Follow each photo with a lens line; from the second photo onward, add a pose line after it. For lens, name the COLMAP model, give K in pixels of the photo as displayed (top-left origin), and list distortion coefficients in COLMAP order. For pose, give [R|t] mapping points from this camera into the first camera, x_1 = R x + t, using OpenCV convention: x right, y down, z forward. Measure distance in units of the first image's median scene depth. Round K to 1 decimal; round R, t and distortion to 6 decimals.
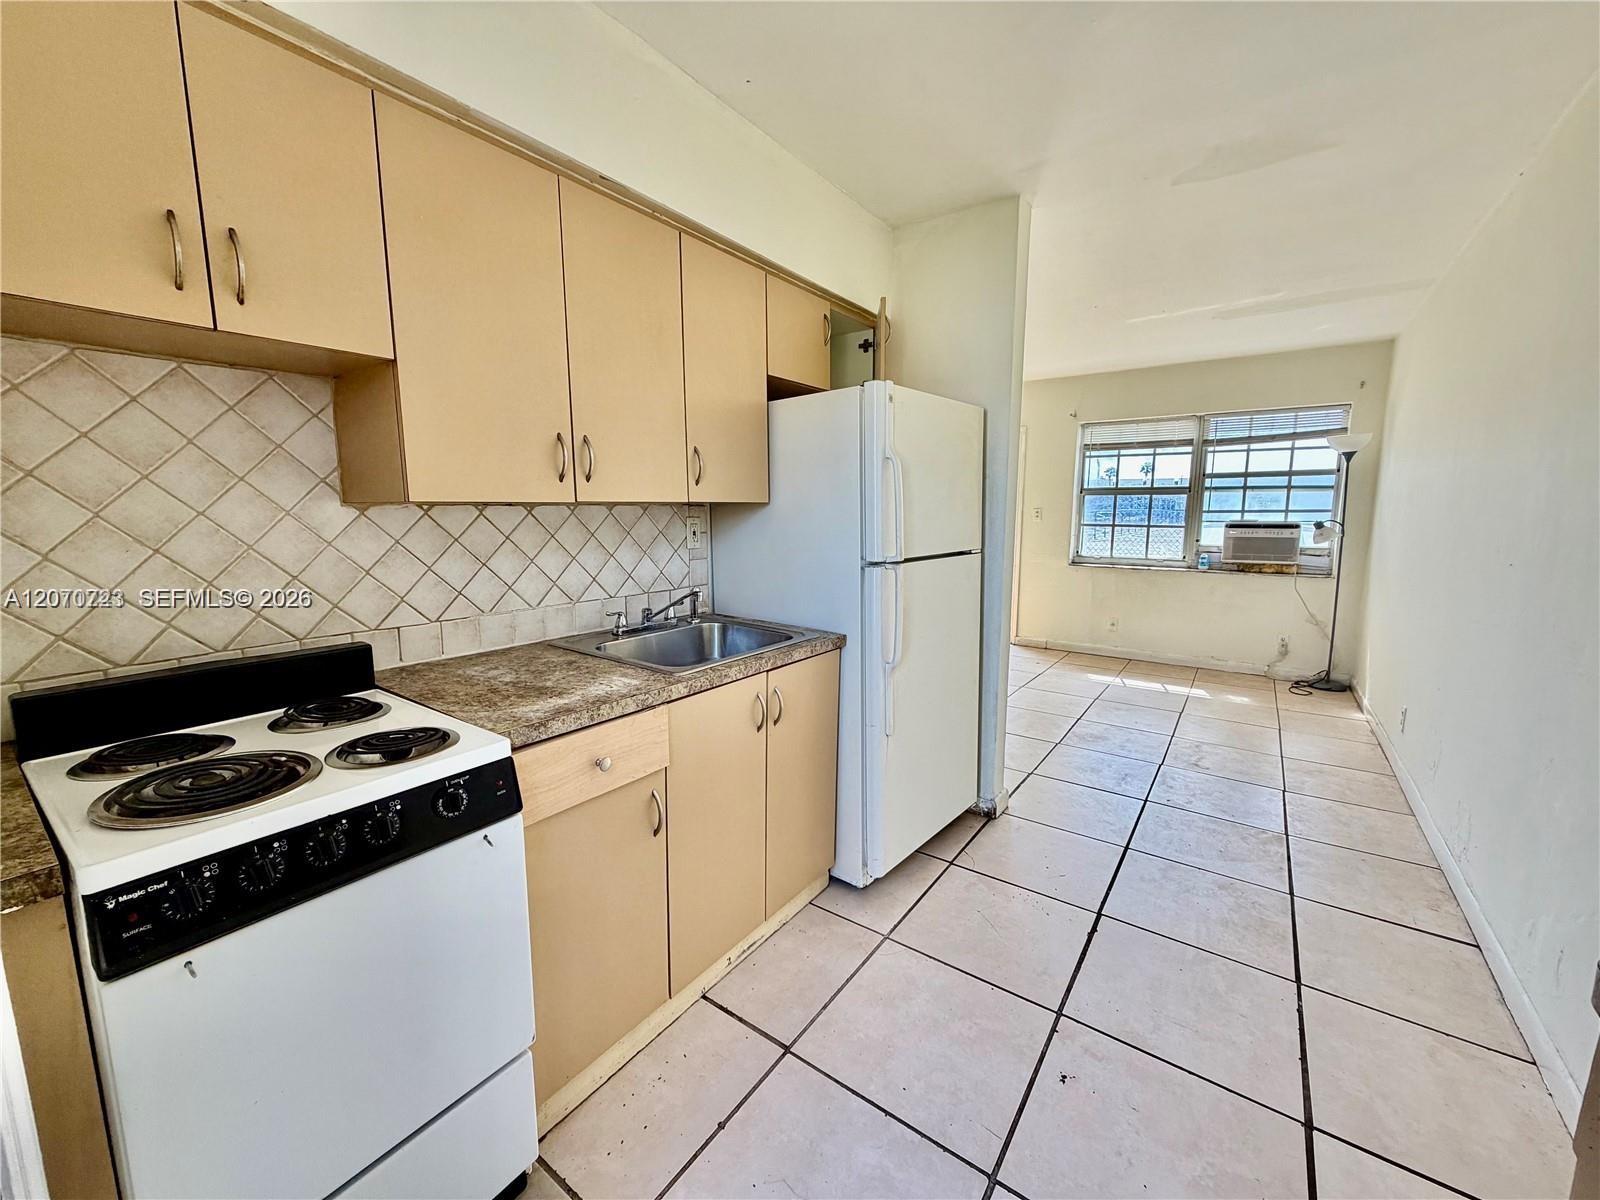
lens RADIAL K [[640.7, 0, 796.5], [0, 640.7, 601.1], [0, 0, 1]] dist [0.001207, 0.000129]
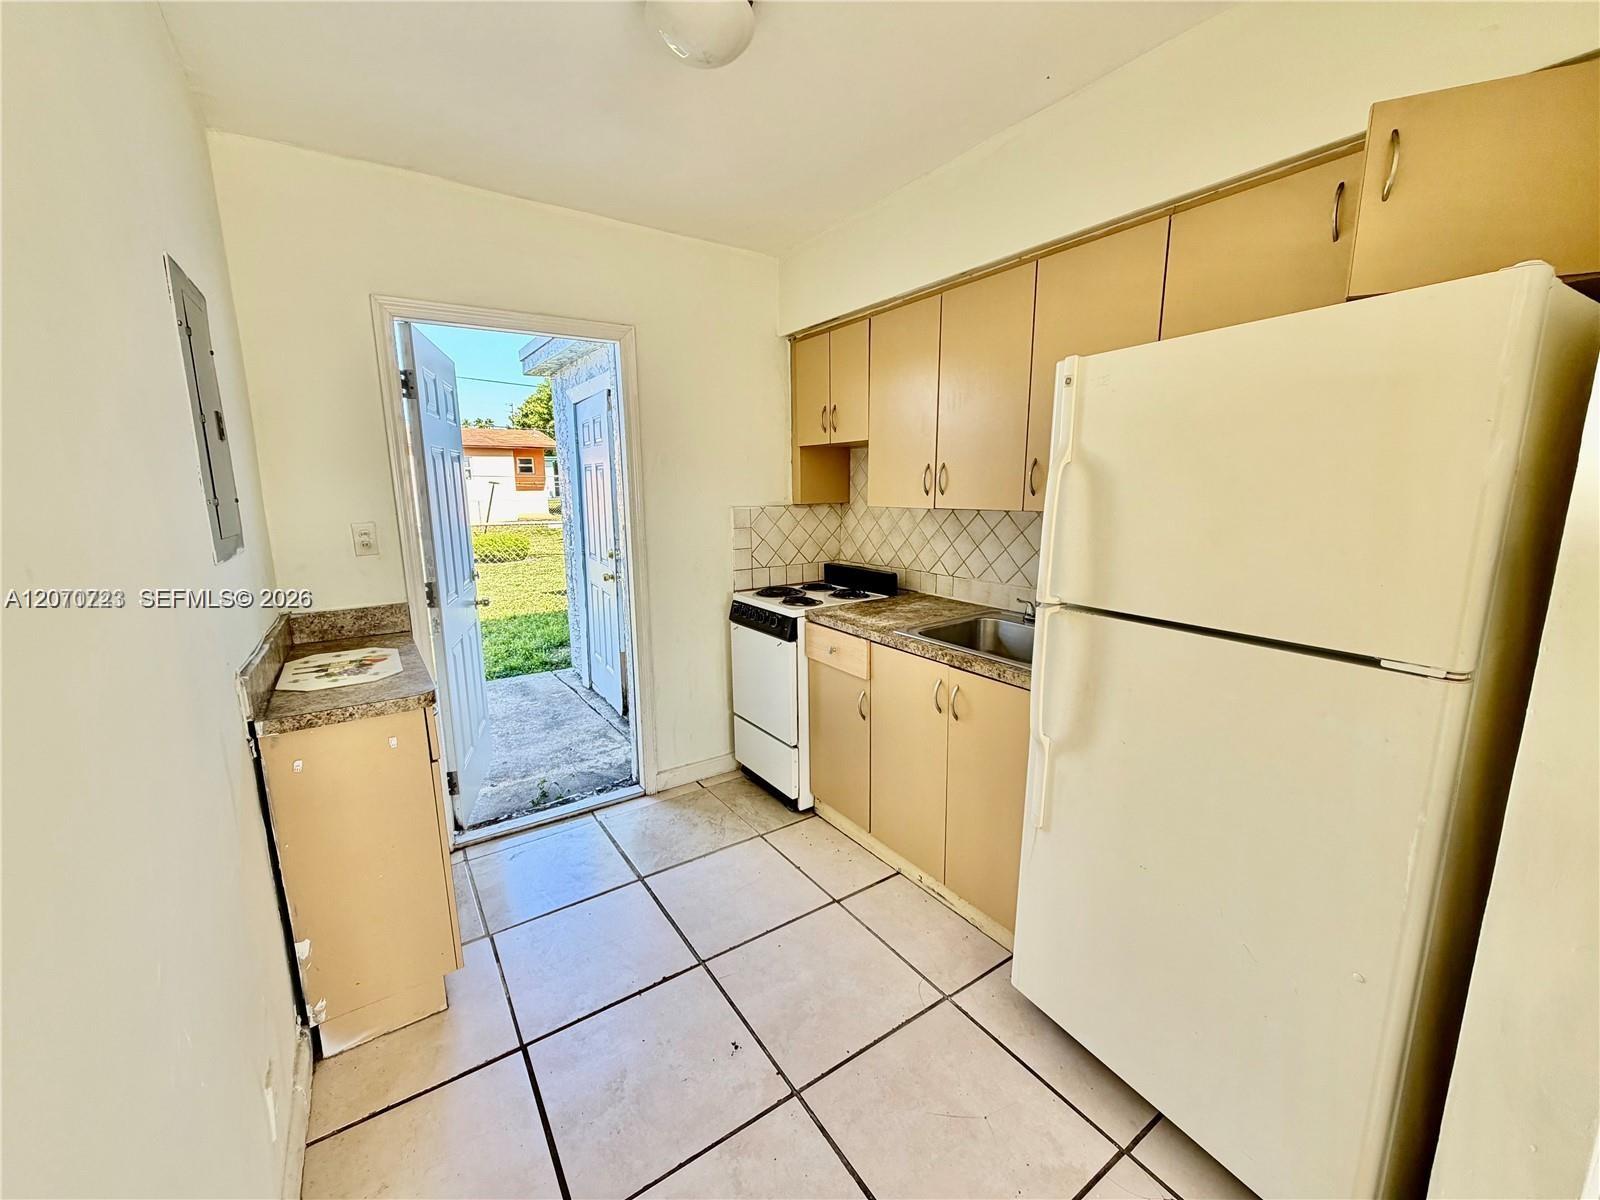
lens RADIAL K [[640.7, 0, 797.3], [0, 640.7, 598.7], [0, 0, 1]] dist [0.001207, 0.000129]
pose [[-0.349471, 0.169818, -0.921429, 1.173102], [-0.124401, 0.966321, 0.225273, -0.245892], [0.928652, 0.193353, -0.316576, 1.201677]]
